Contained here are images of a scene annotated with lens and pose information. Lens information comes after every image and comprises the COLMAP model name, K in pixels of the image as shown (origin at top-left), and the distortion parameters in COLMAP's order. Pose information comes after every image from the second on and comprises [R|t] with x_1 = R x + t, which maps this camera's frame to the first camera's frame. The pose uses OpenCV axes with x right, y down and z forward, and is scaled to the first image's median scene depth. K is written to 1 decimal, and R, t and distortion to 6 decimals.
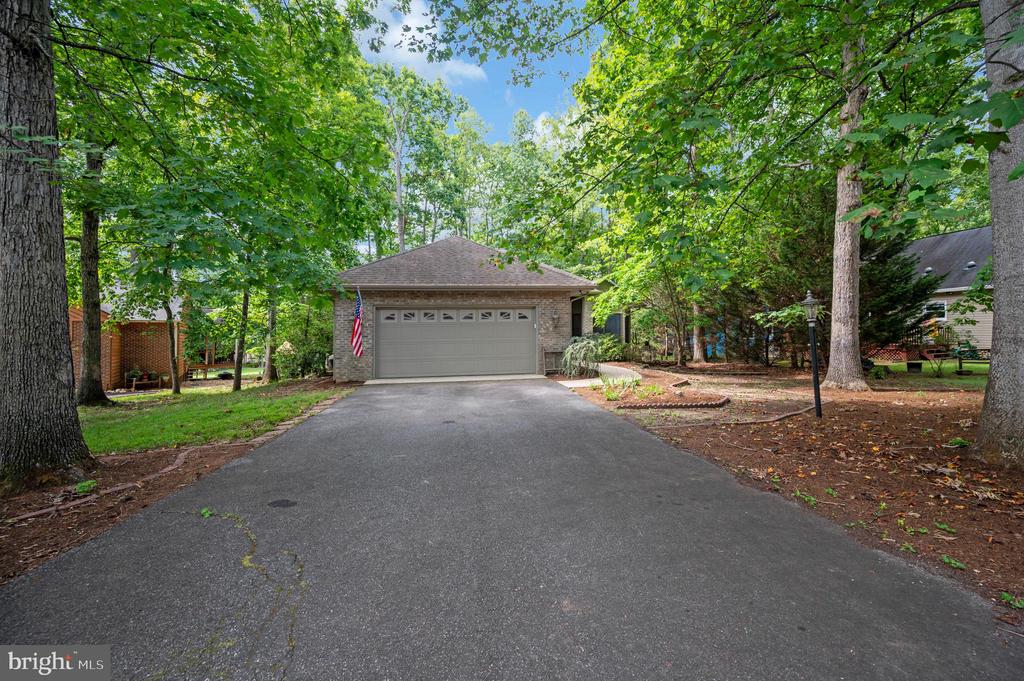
lens RADIAL K [[407.4, 0, 512.0], [0, 407.4, 340.5], [0, 0, 1]] dist [-0.001115, -0.000016]
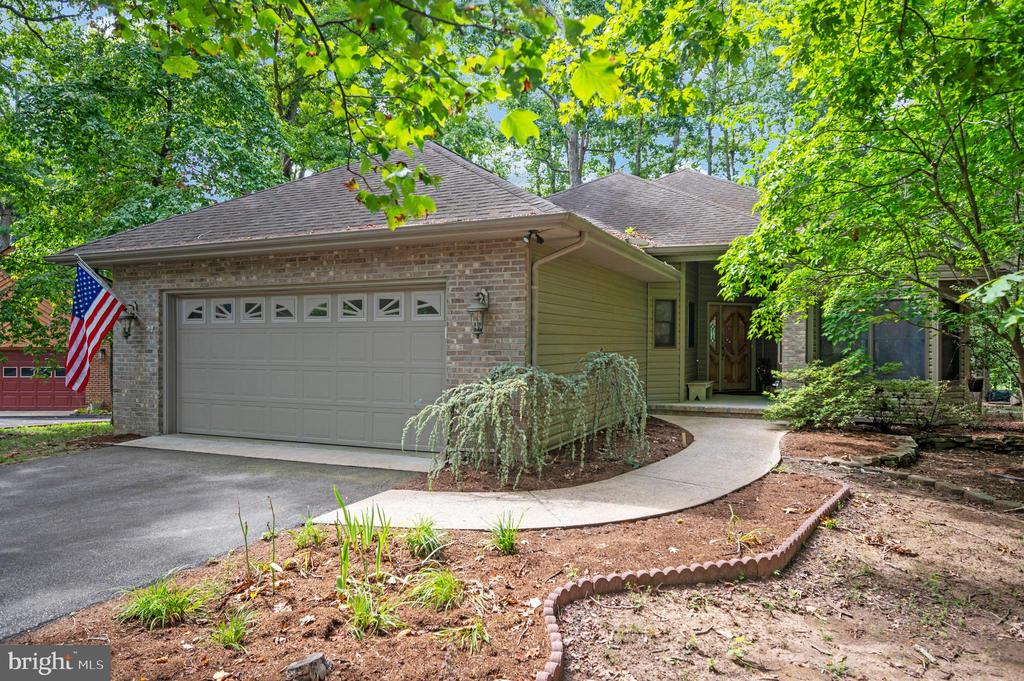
lens RADIAL K [[652.6, 0, 519.1], [0, 652.6, 364.0], [0, 0, 1]] dist [0.001201, 0.000320]
pose [[0.837924, 0.033198, -0.544776, 0.459638], [-0.024522, 0.999430, 0.023188, -0.022745], [0.545235, -0.006071, 0.838261, 0.527844]]
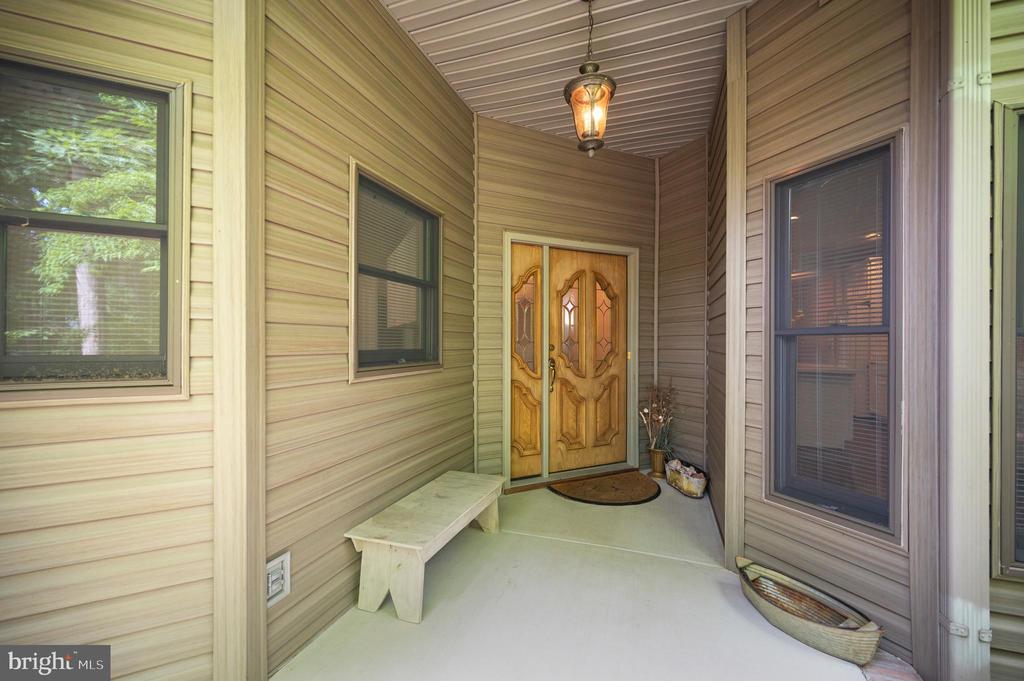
lens RADIAL K [[407.4, 0, 512.0], [0, 407.4, 340.5], [0, 0, 1]] dist [-0.001115, -0.000016]
pose [[0.872213, 0.014792, -0.488903, 0.237351], [-0.026971, 0.999476, -0.017877, -0.041337], [0.488383, 0.028779, 0.872155, 1.454378]]
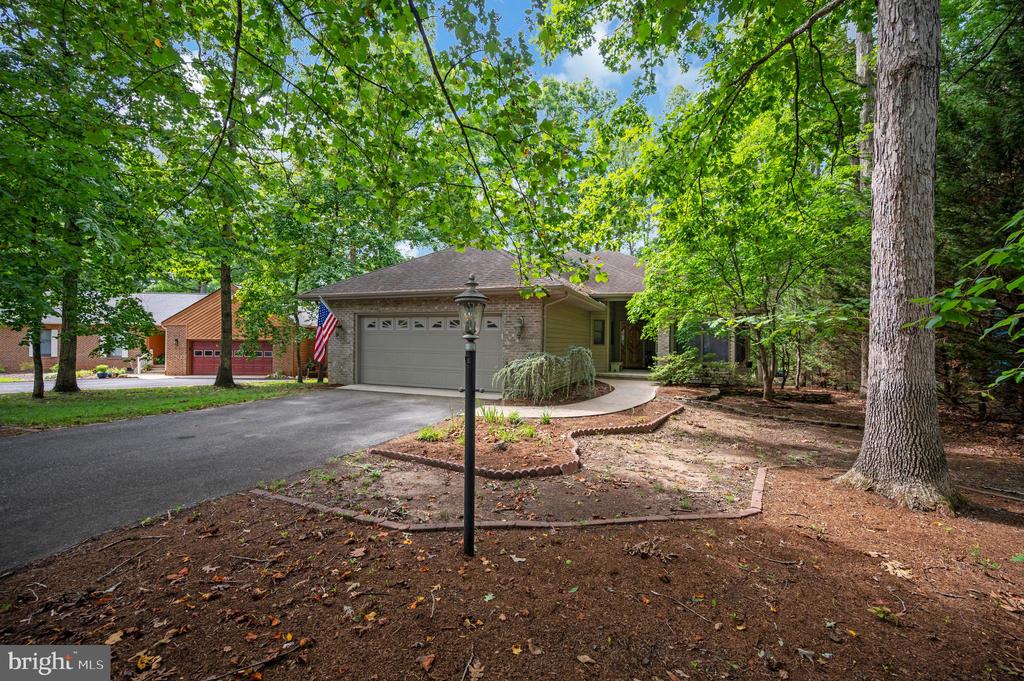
lens RADIAL K [[407.4, 0, 512.0], [0, 407.4, 340.5], [0, 0, 1]] dist [-0.001115, -0.000016]
pose [[0.853027, 0.026354, -0.521201, 0.516782], [-0.036747, 0.999278, -0.009615, -0.020623], [0.520572, 0.027354, 0.853380, 0.305174]]
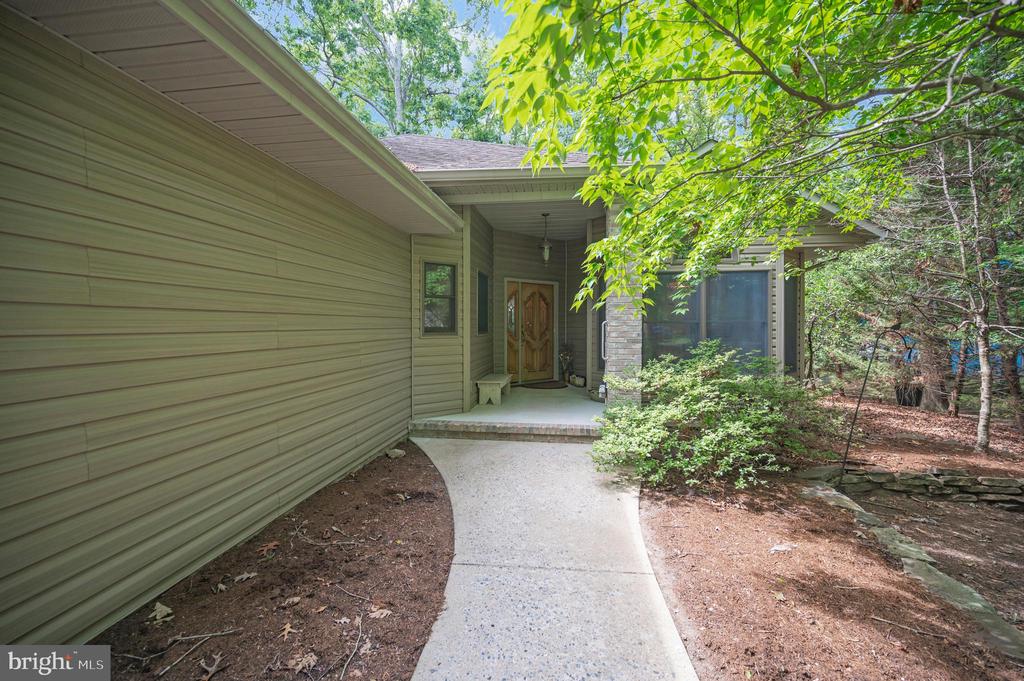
lens RADIAL K [[402.8, 0, 511.9], [0, 402.8, 324.3], [0, 0, 1]] dist [-0.000604, -0.000010]
pose [[0.953325, 0.012562, -0.301685, 0.298162], [-0.019296, 0.999626, -0.019353, -0.033426], [0.301330, 0.024271, 0.953211, 1.111913]]
